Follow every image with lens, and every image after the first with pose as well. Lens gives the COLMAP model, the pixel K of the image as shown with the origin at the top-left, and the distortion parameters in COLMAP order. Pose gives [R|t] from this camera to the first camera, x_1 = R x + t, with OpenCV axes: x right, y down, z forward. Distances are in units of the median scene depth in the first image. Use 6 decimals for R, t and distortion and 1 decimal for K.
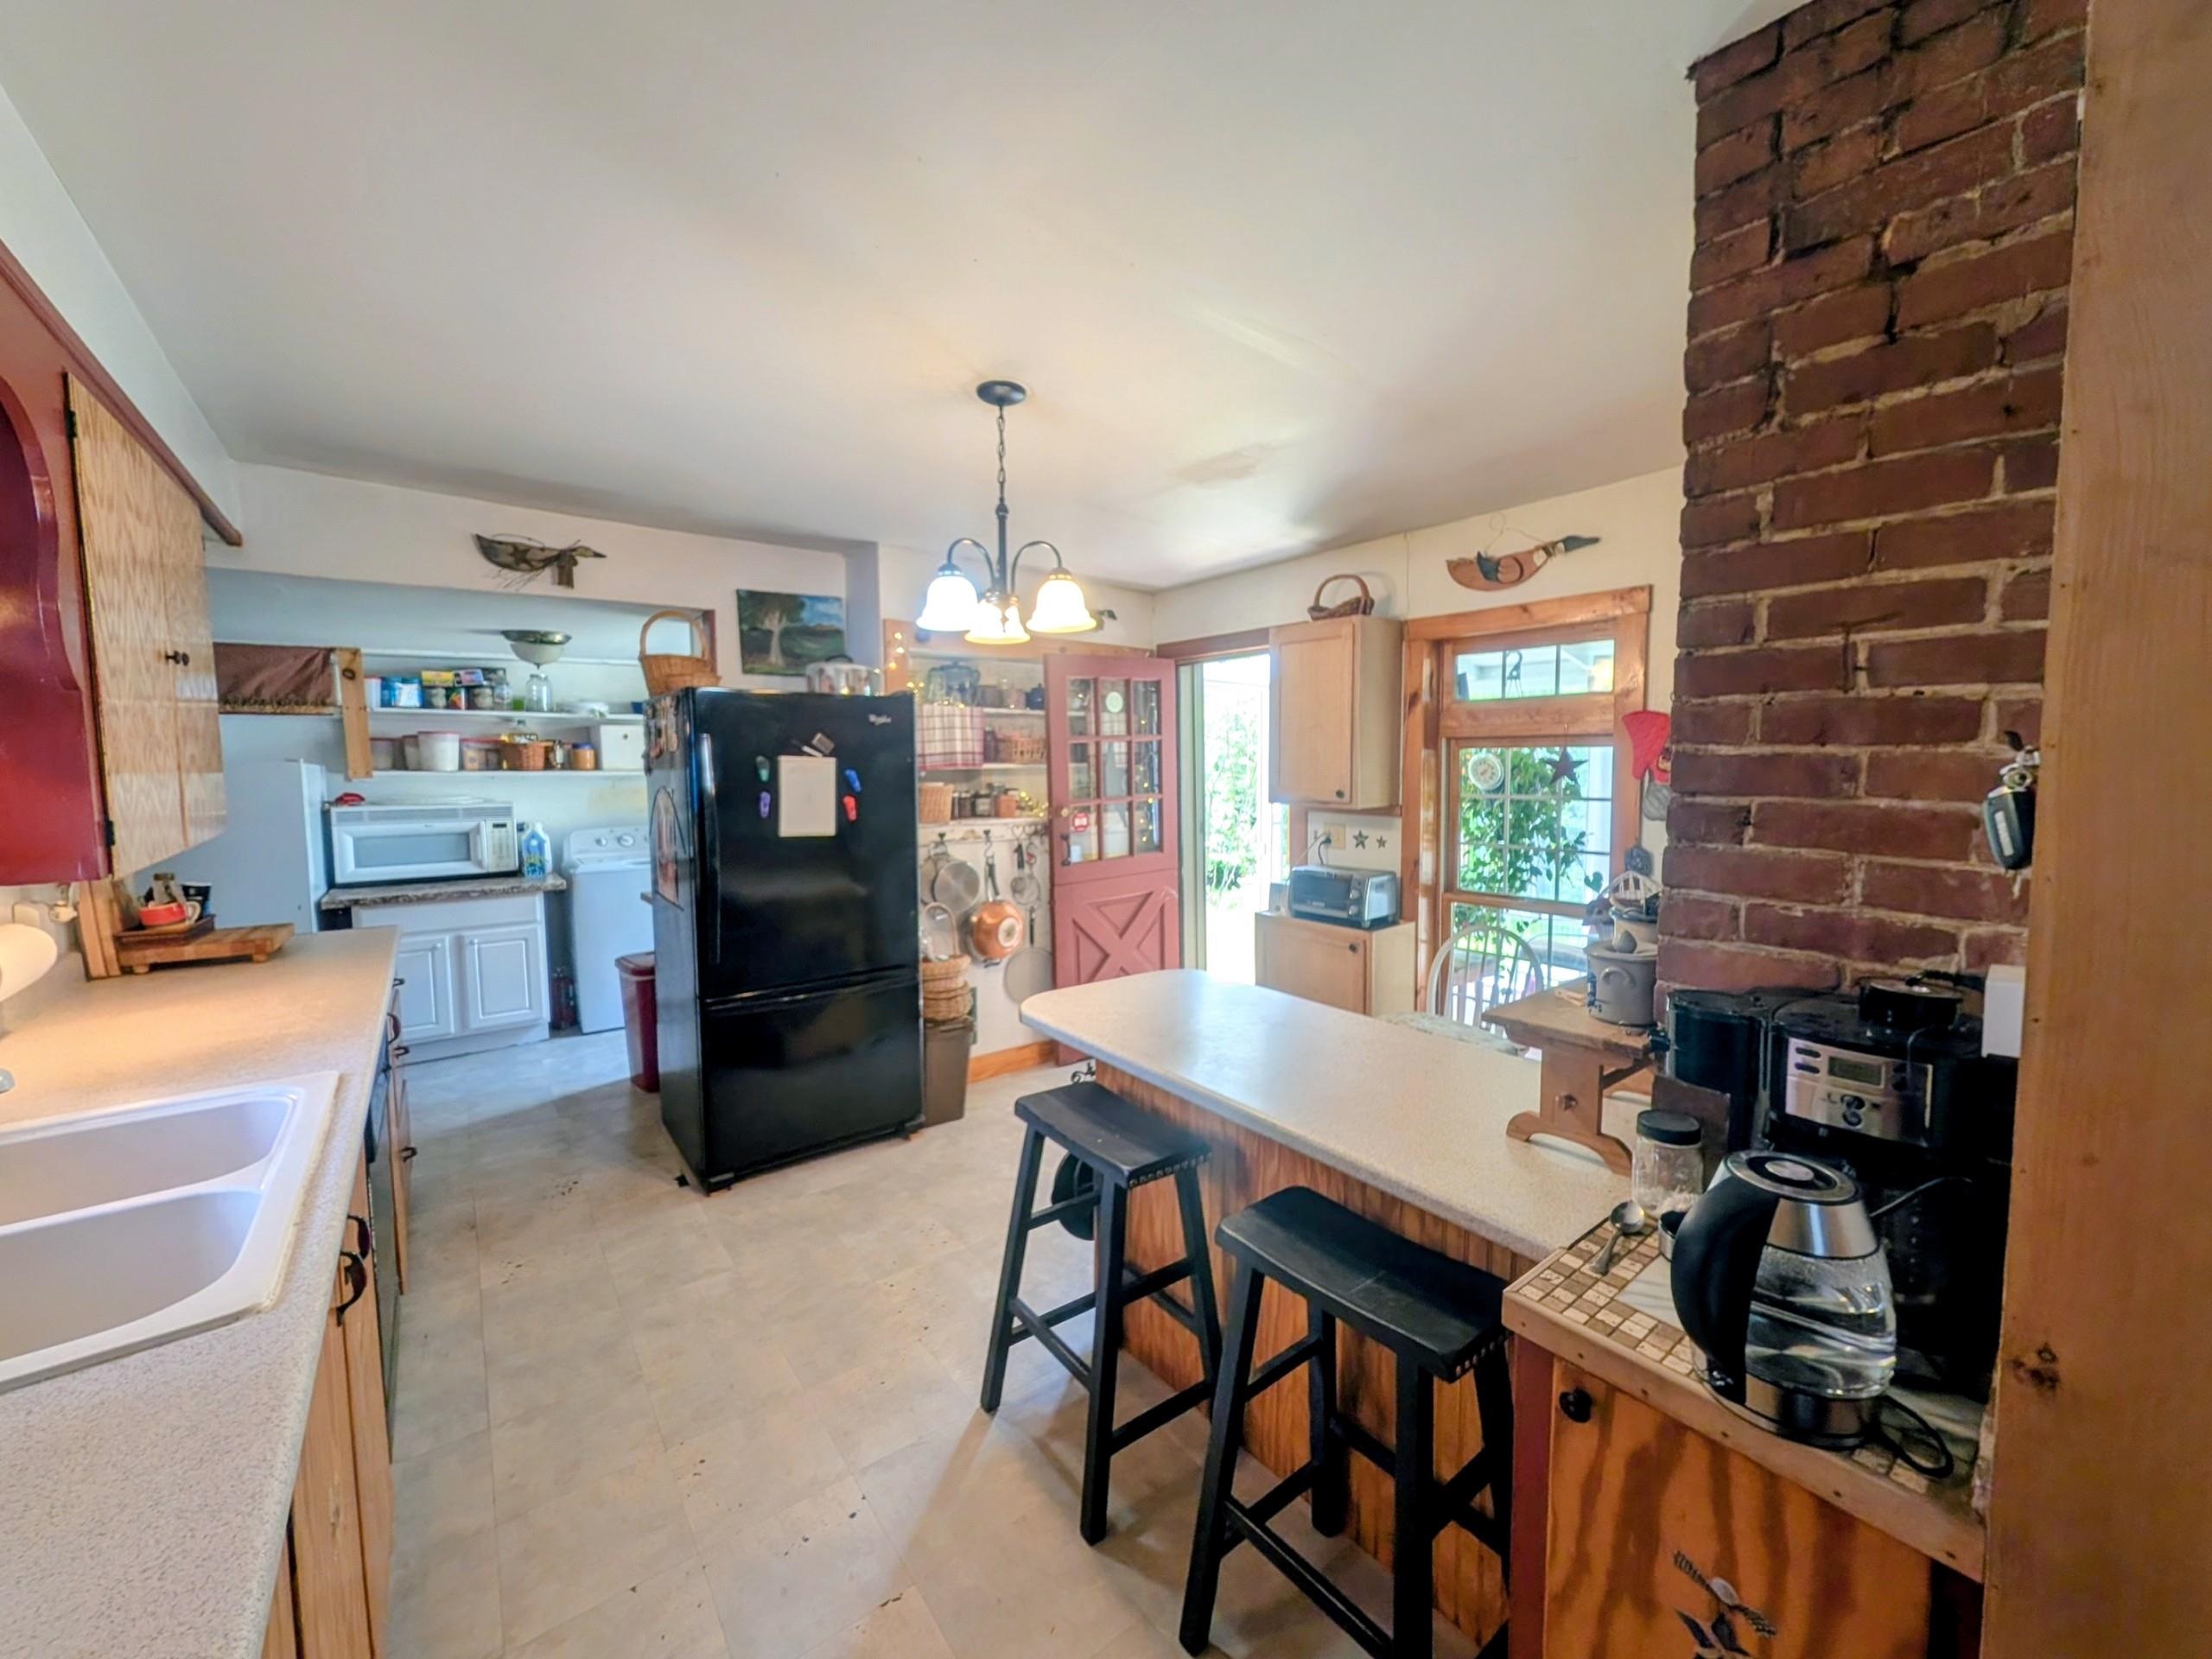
lens RADIAL K [[848.5, 0, 1104.5], [0, 848.5, 820.2], [0, 0, 1]] dist [-0.000556, -0.000087]
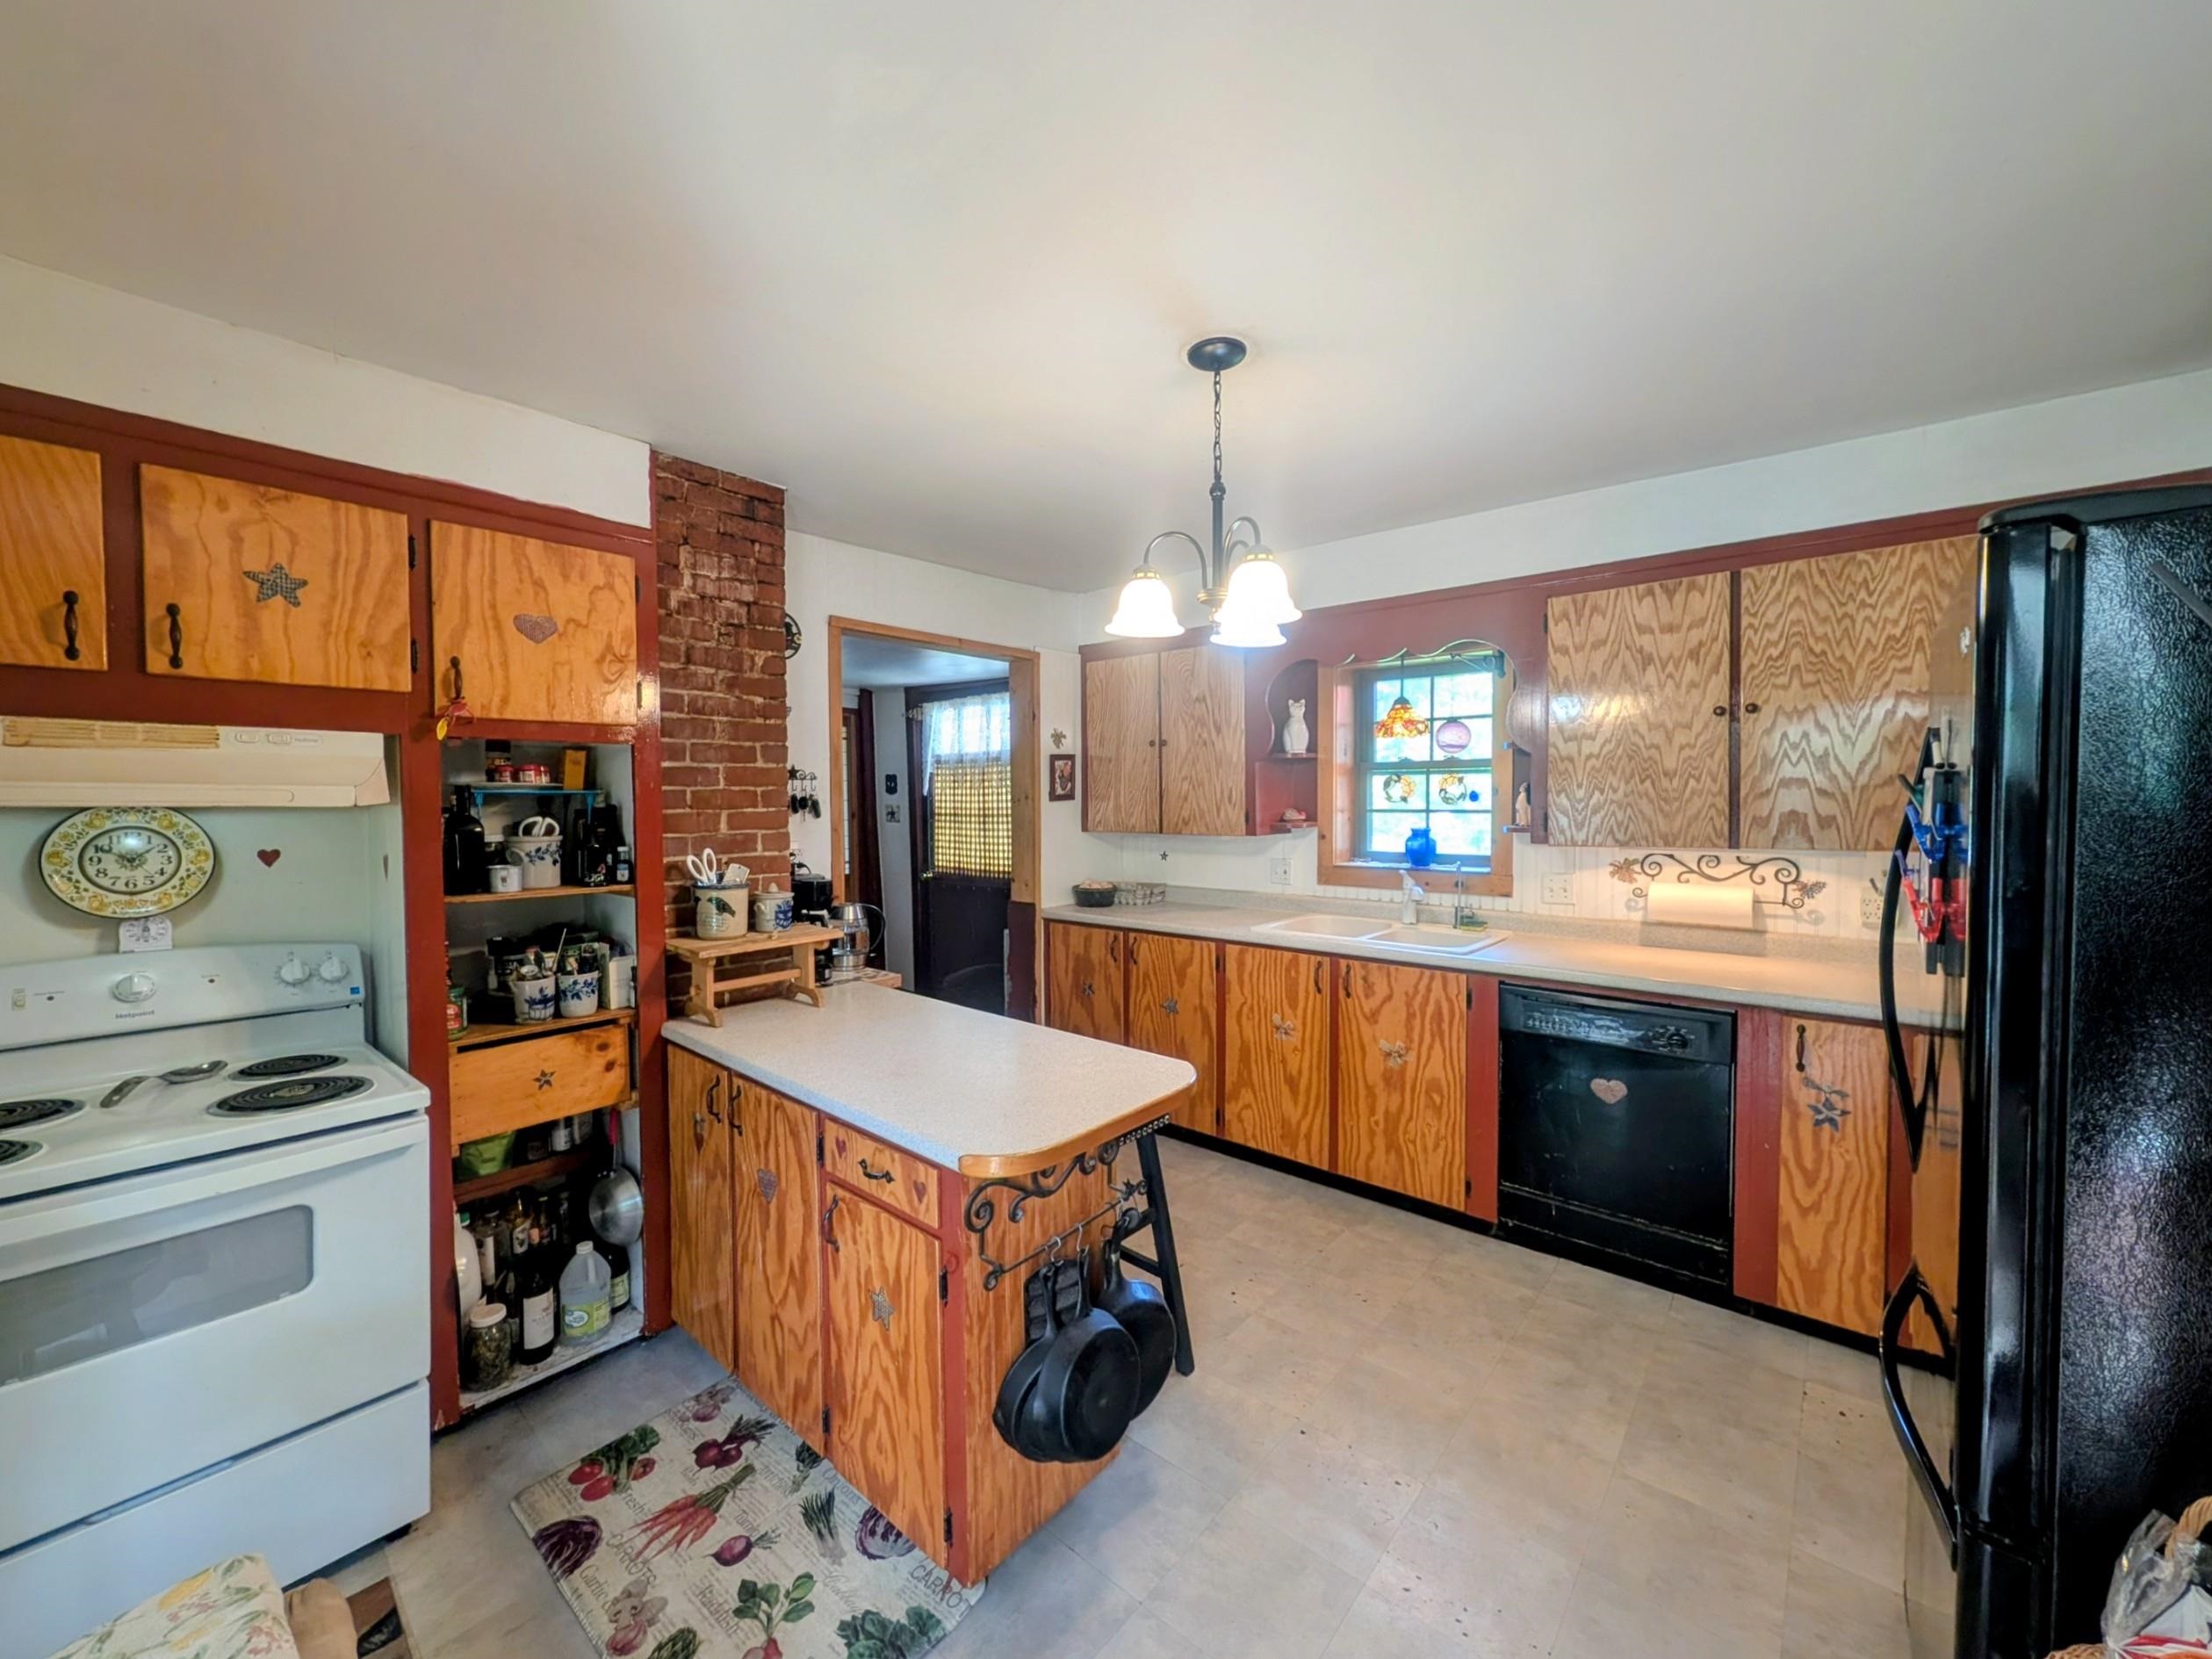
lens RADIAL K [[848.6, 0, 1104.5], [0, 848.6, 820.2], [0, 0, 1]] dist [-0.000556, -0.000087]
pose [[-0.981761, 0.014290, -0.189579, 0.141674], [-0.005184, 0.994788, 0.101831, -0.113191], [0.190046, 0.100956, -0.976571, 1.680580]]
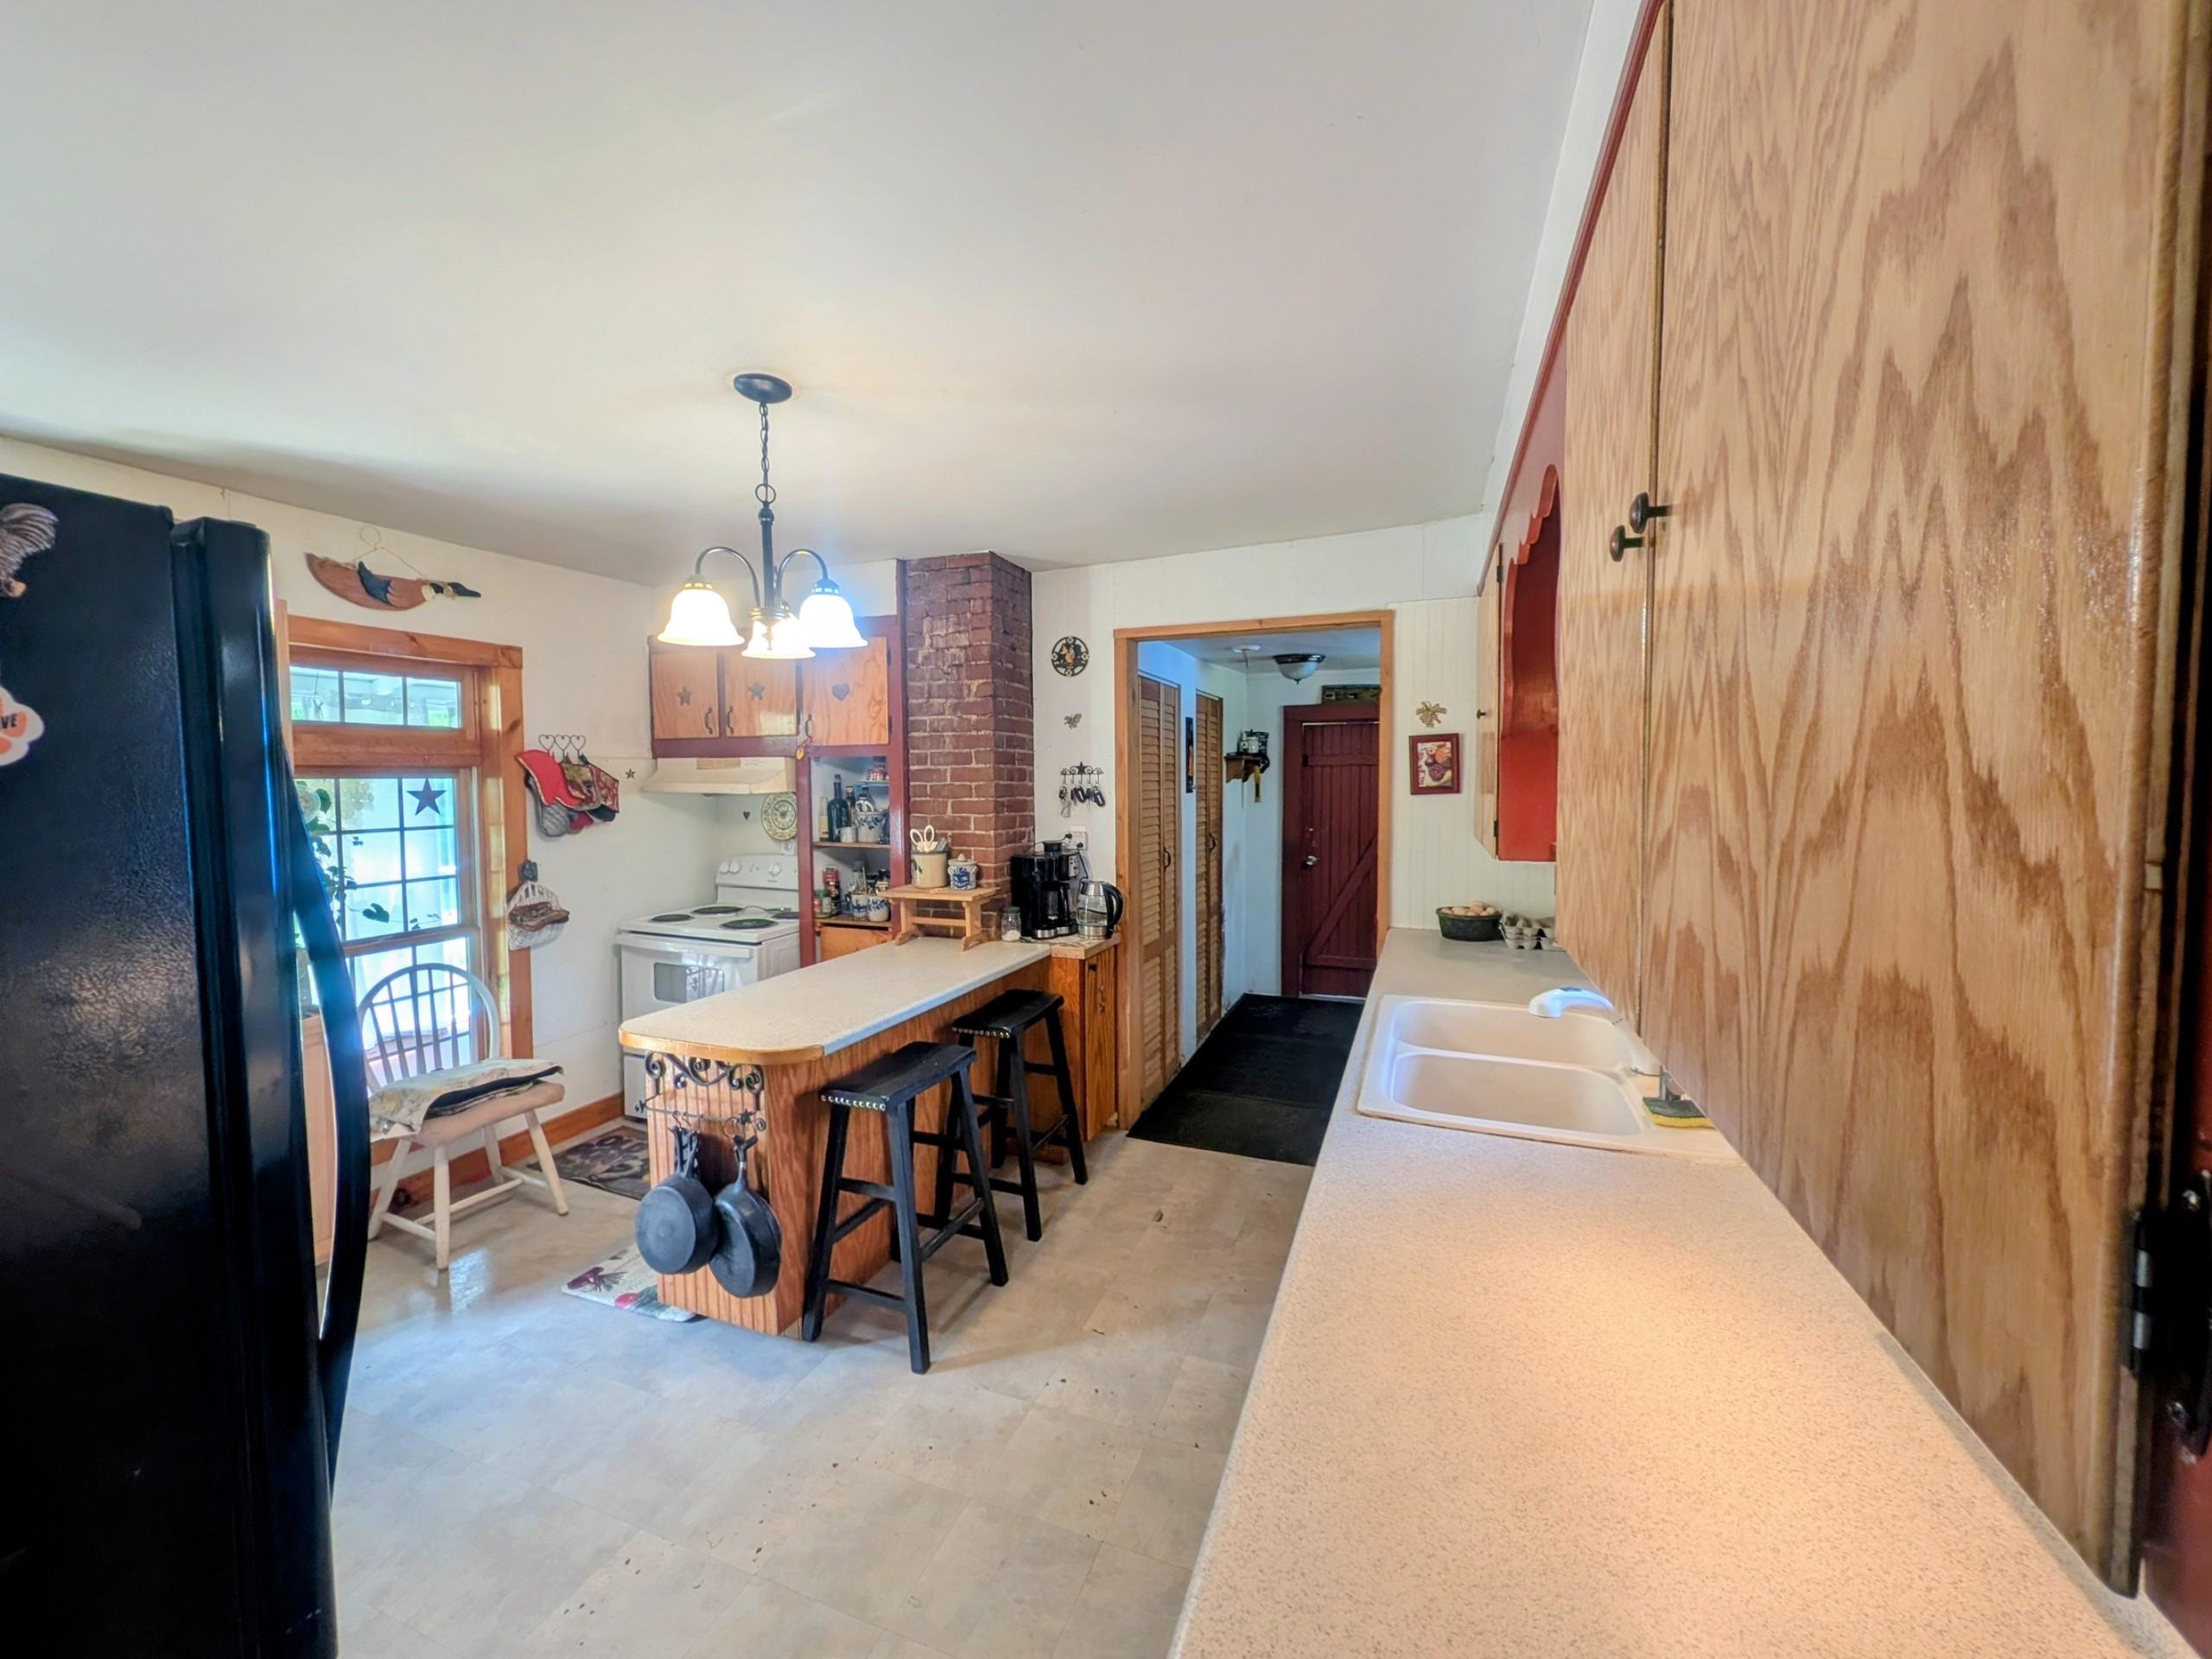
lens RADIAL K [[848.5, 0, 1104.5], [0, 848.5, 820.2], [0, 0, 1]] dist [-0.000556, -0.000087]
pose [[-0.511924, -0.035700, 0.858289, -1.002528], [0.070537, 0.994015, 0.083417, -0.083584], [-0.856130, 0.103245, -0.506342, 1.085111]]
